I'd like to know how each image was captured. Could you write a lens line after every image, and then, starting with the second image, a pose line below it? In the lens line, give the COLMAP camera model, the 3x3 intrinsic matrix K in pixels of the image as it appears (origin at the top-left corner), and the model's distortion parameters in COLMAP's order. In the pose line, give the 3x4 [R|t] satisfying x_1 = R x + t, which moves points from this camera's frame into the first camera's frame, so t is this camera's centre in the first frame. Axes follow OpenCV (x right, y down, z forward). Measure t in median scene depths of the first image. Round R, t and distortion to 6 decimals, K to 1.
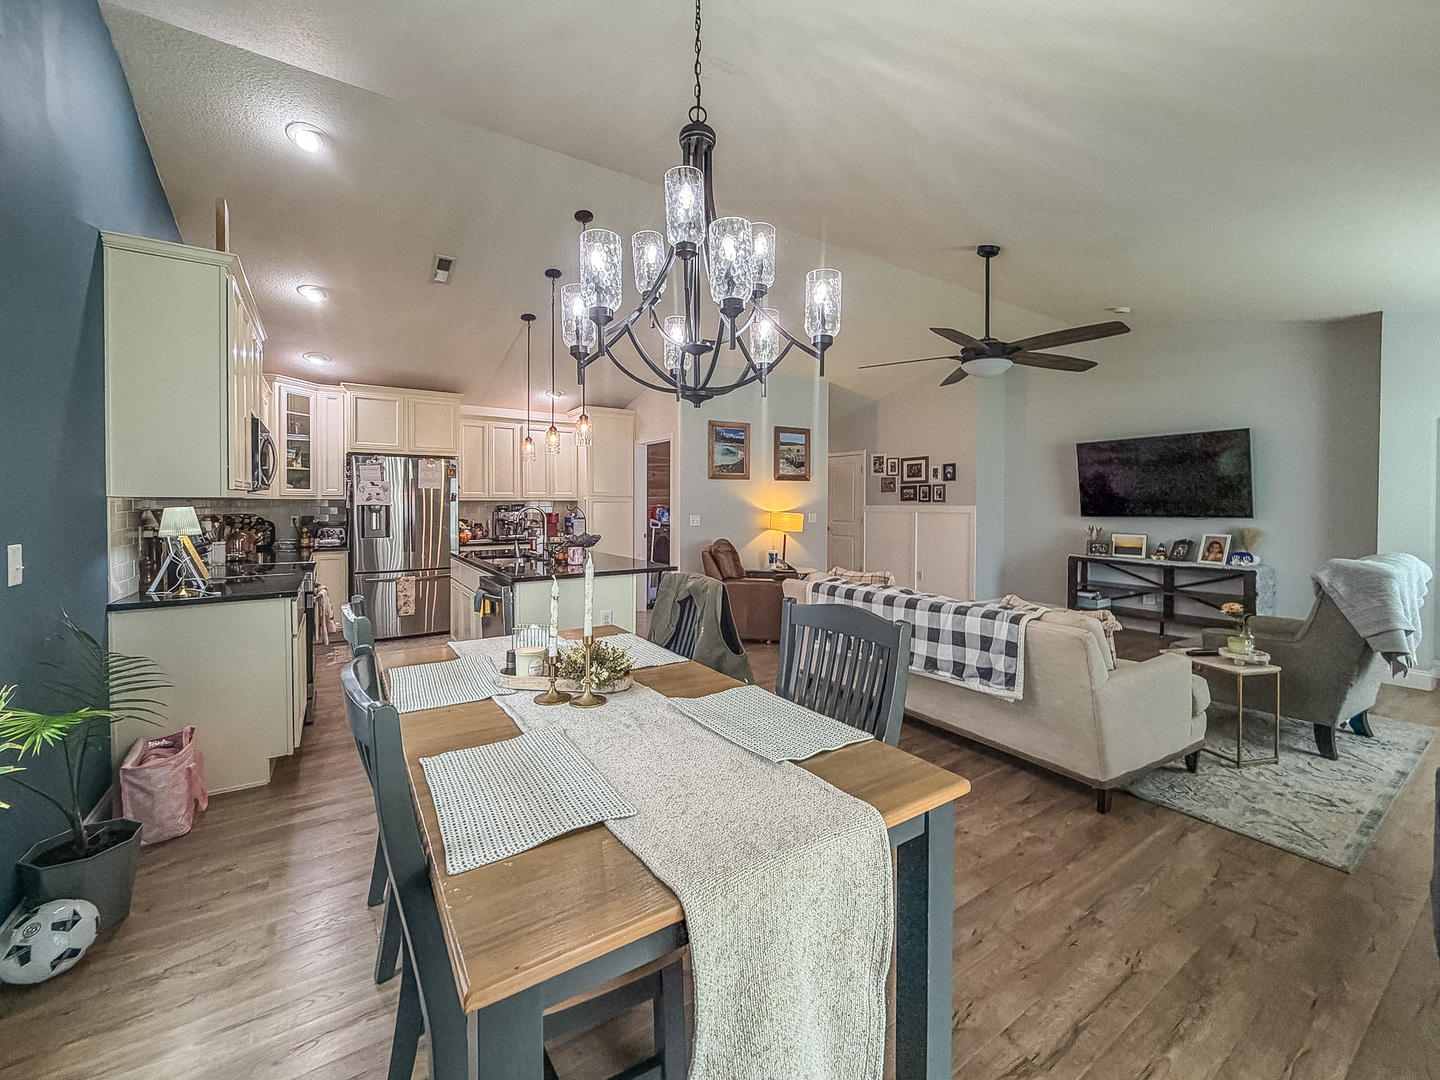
lens RADIAL K [[581.9, 0, 711.9], [0, 581.9, 505.3], [0, 0, 1]] dist [0.002925, 0.000294]
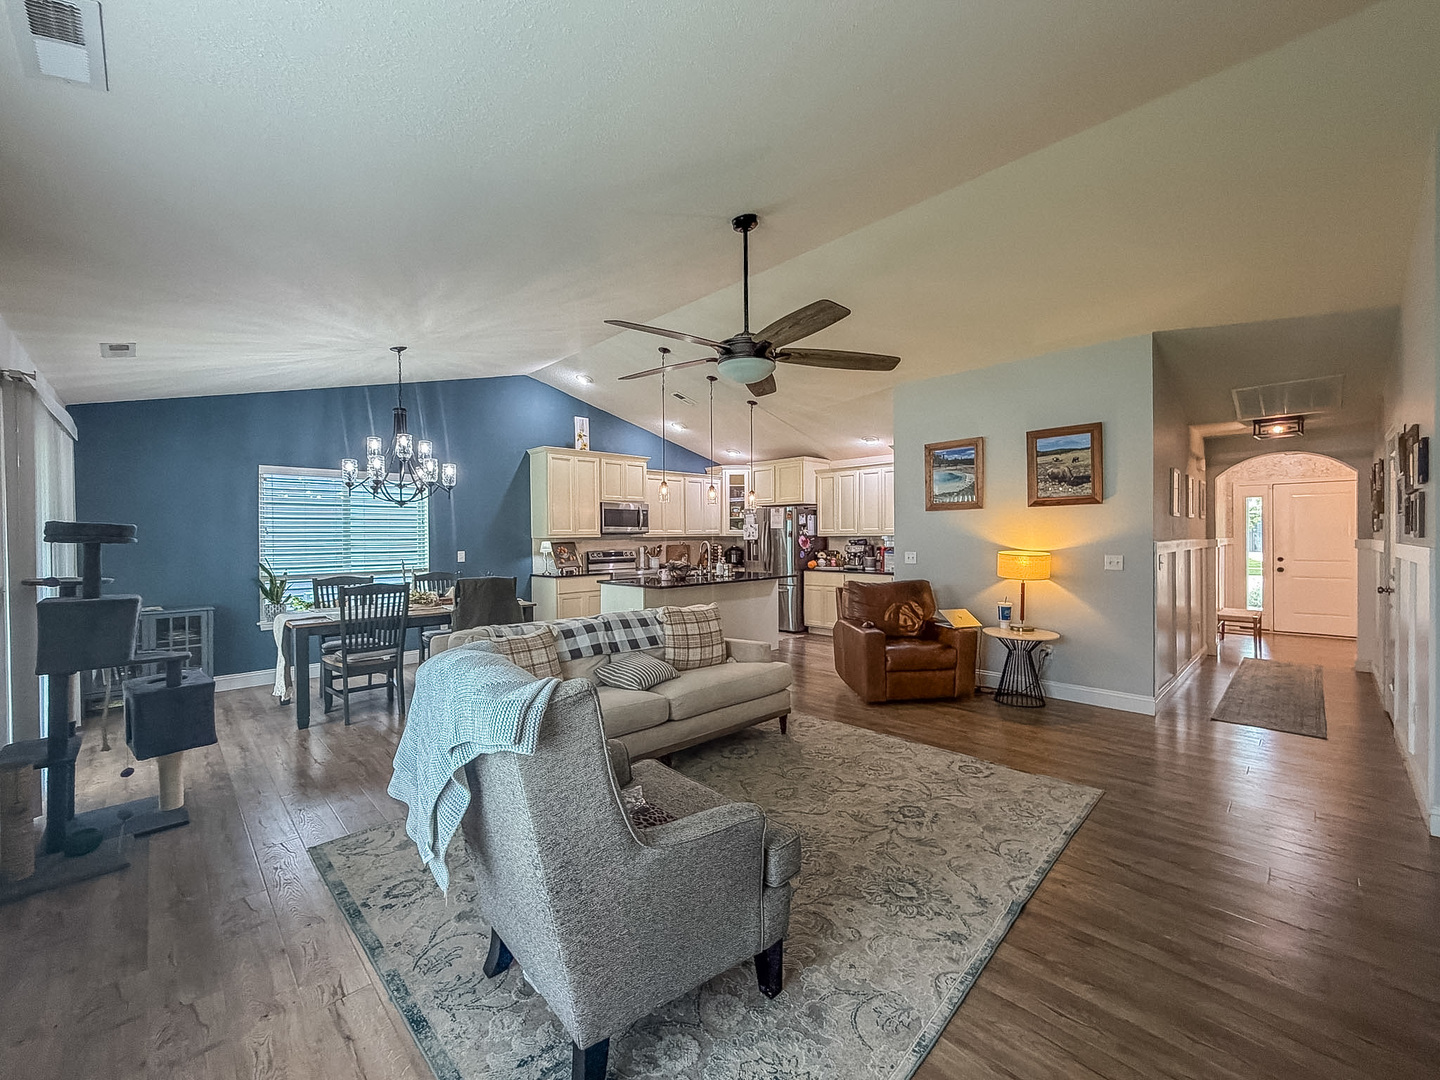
lens RADIAL K [[581.9, 0, 737.6], [0, 581.9, 541.7], [0, 0, 1]] dist [0.002925, 0.000294]
pose [[0.213056, 0.008495, -0.977003, 0.889648], [0.002751, 0.999953, 0.009294, -0.008769], [0.977036, -0.004668, 0.213022, 0.585697]]
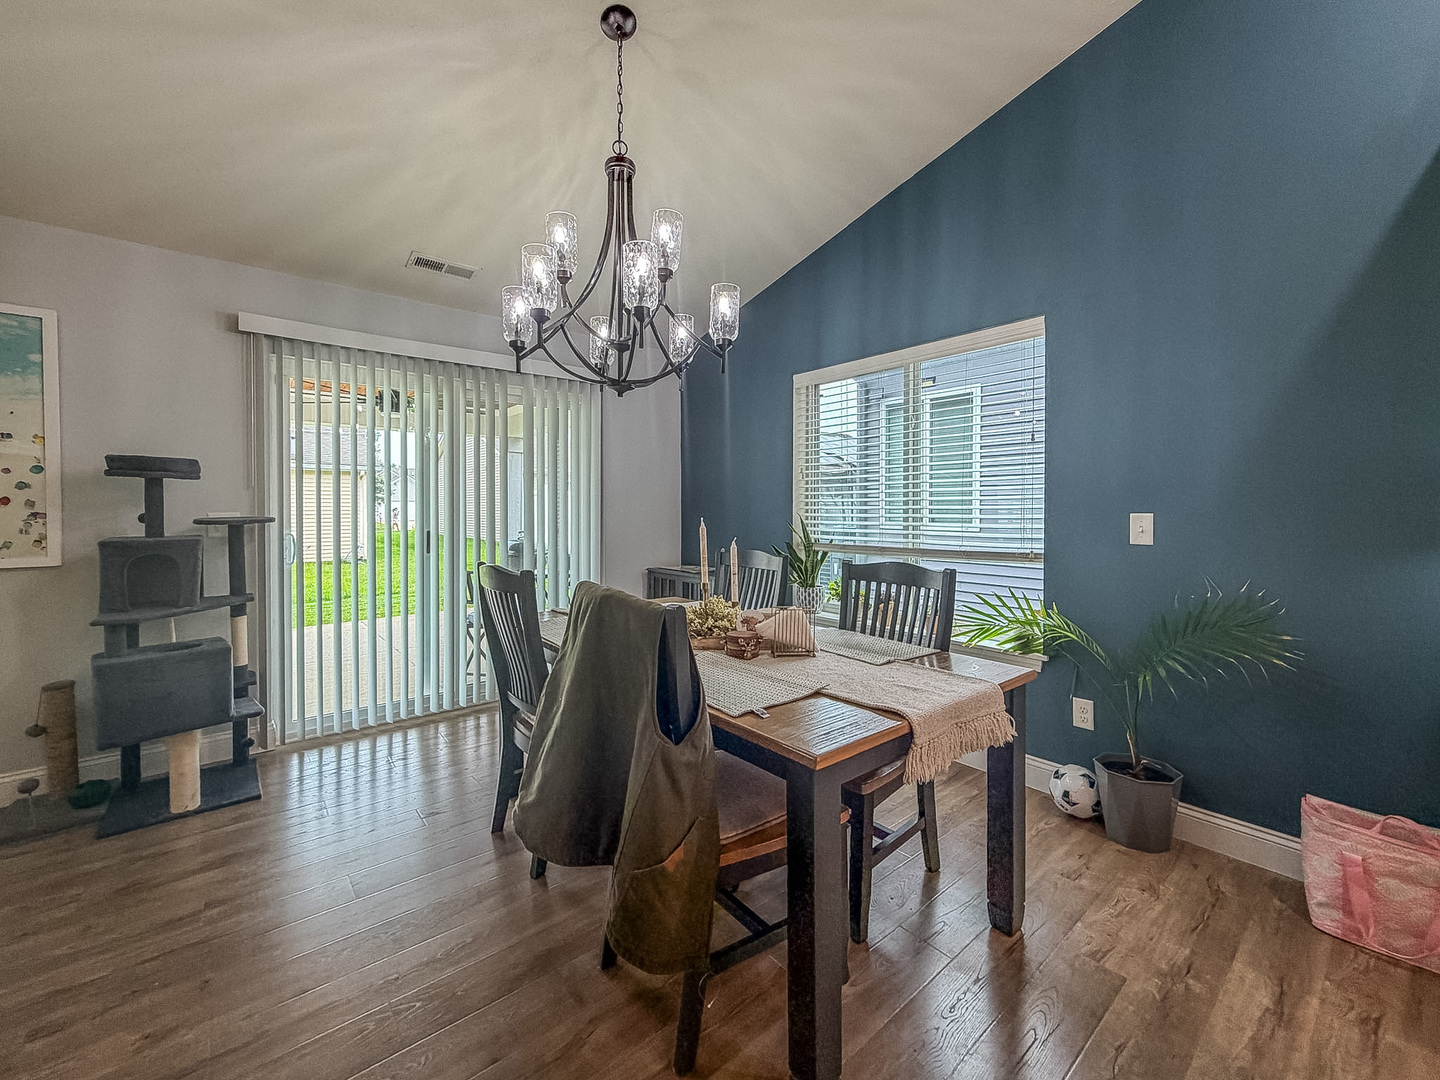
lens RADIAL K [[581.9, 0, 715.5], [0, 581.9, 523.6], [0, 0, 1]] dist [0.002925, 0.000294]
pose [[-0.994808, 0.003309, -0.101711, -0.024685], [-0.000012, 0.999467, 0.032632, 0.013274], [0.101765, 0.032464, -0.994279, 0.649927]]
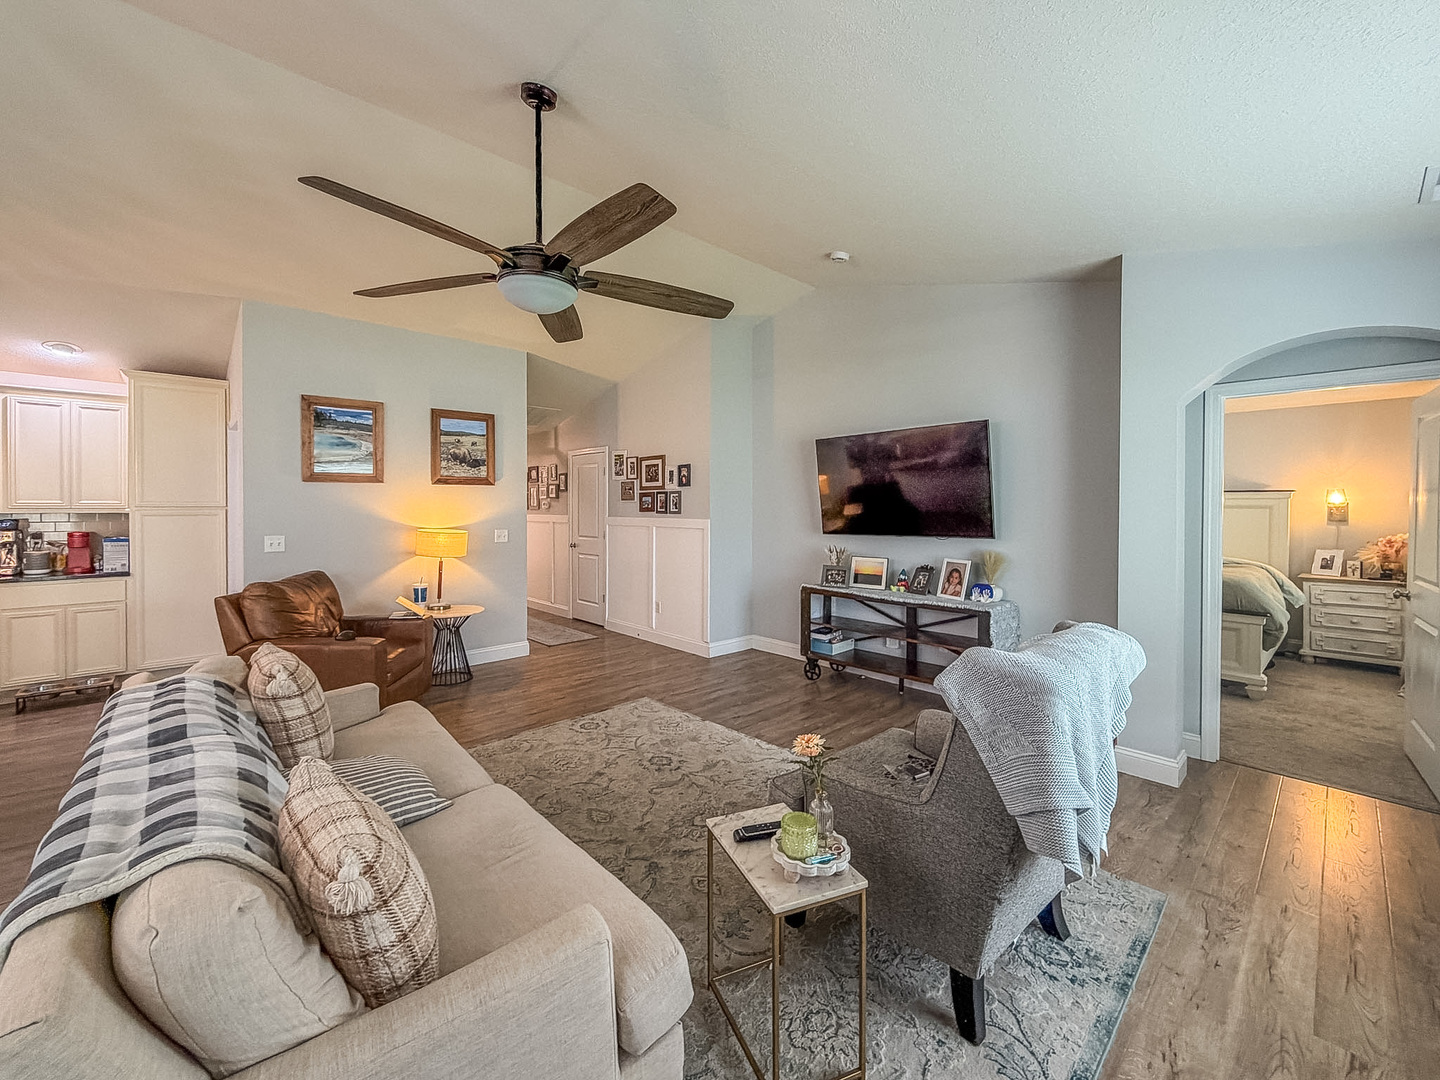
lens RADIAL K [[581.9, 0, 699.8], [0, 581.9, 515.2], [0, 0, 1]] dist [0.002925, 0.000294]
pose [[0.988105, -0.000581, 0.153783, 0.390782], [-0.001236, 0.999931, 0.011717, -0.016486], [-0.153779, -0.011768, 0.988035, 0.280407]]
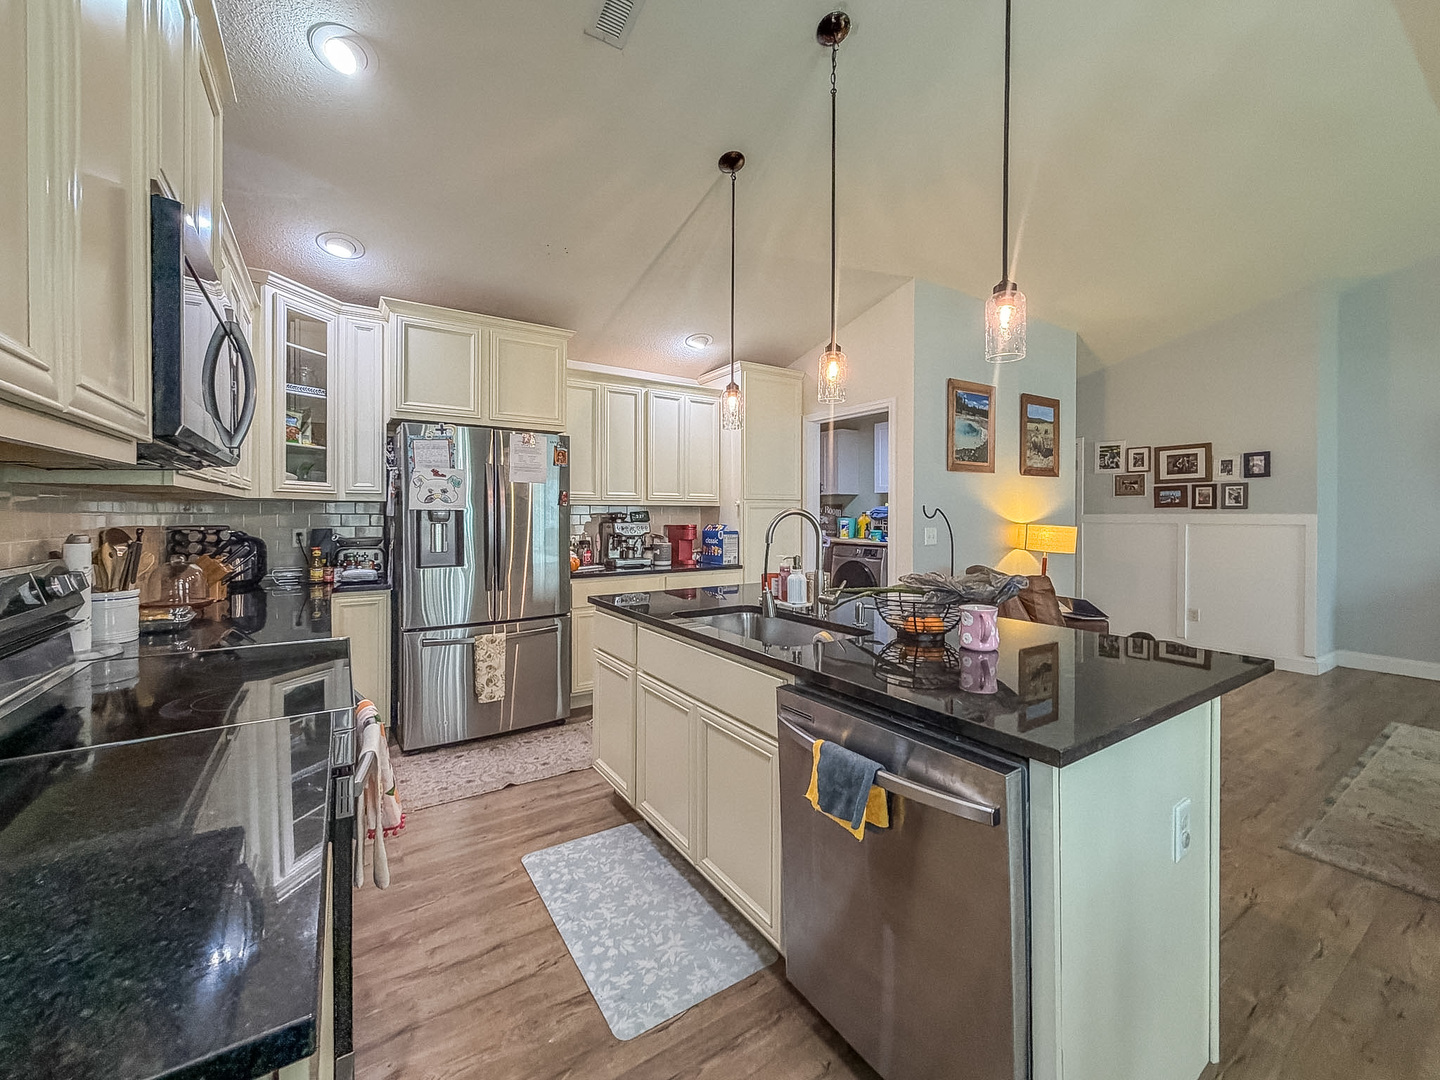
lens RADIAL K [[581.9, 0, 718.9], [0, 581.9, 510.1], [0, 0, 1]] dist [0.002925, 0.000294]
pose [[0.999998, 0.000985, -0.001800, -0.282915], [-0.001005, 0.999941, -0.010857, 0.005381], [0.001789, 0.010859, 0.999939, 0.399924]]
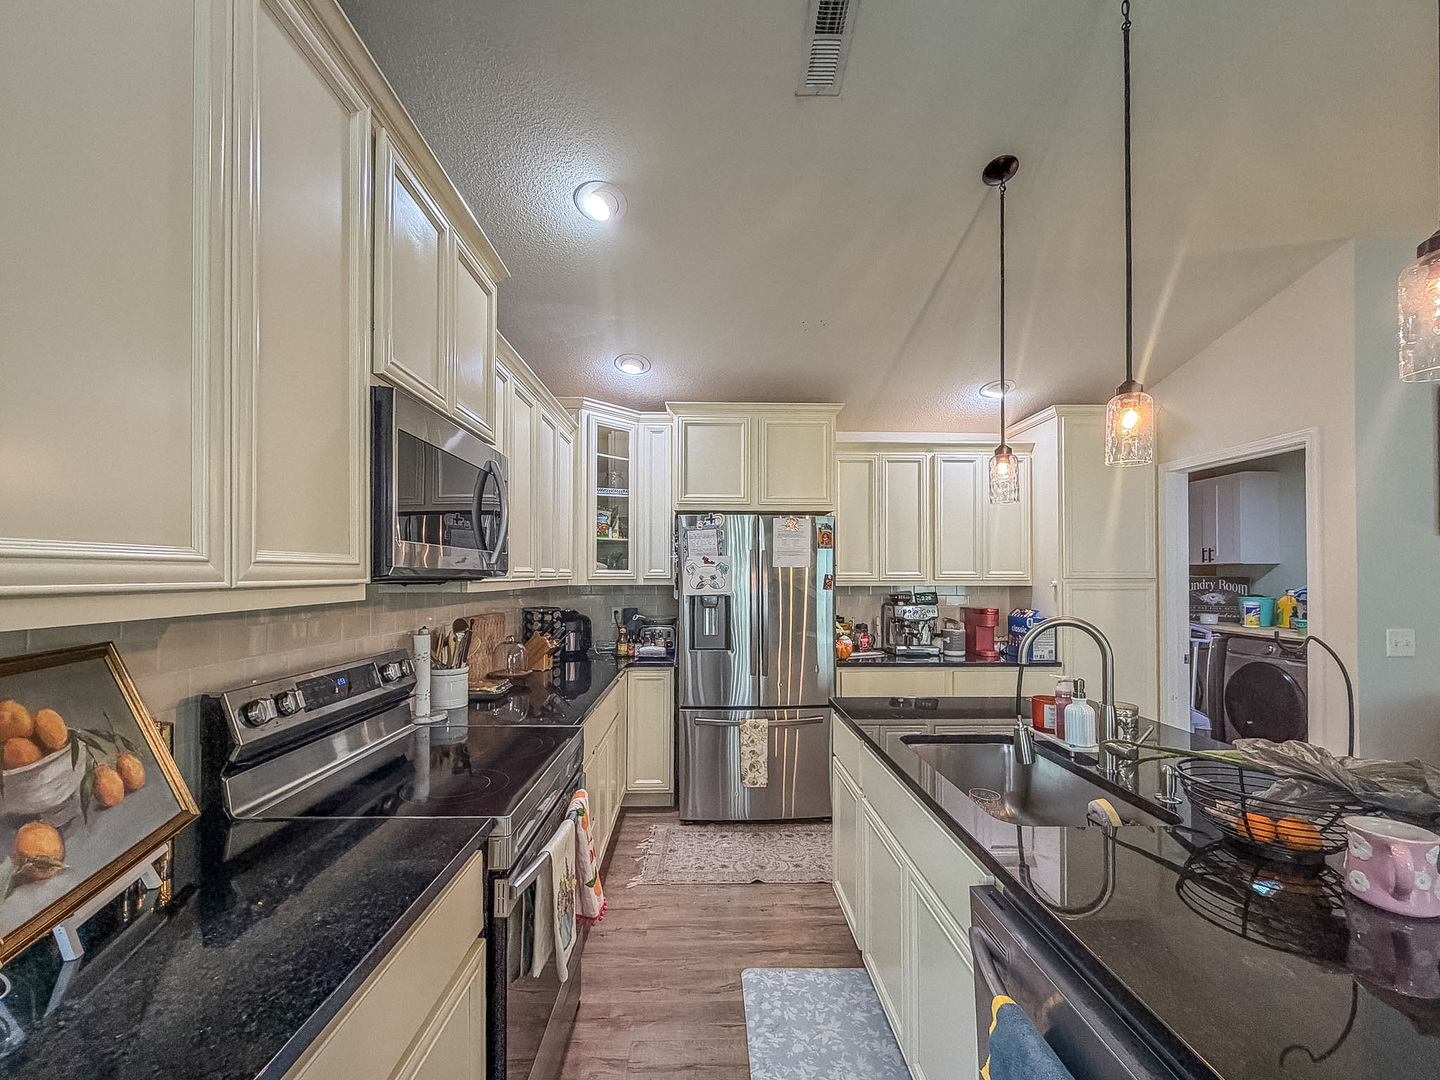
lens RADIAL K [[596.4, 0, 716.9], [0, 596.4, 566.0], [0, 0, 1]] dist [0.000308, -0.001098]
pose [[0.848677, -0.009989, -0.528816, -0.228587], [-0.002417, 0.999738, -0.022764, -0.015774], [0.528905, 0.020597, 0.848431, 0.448315]]
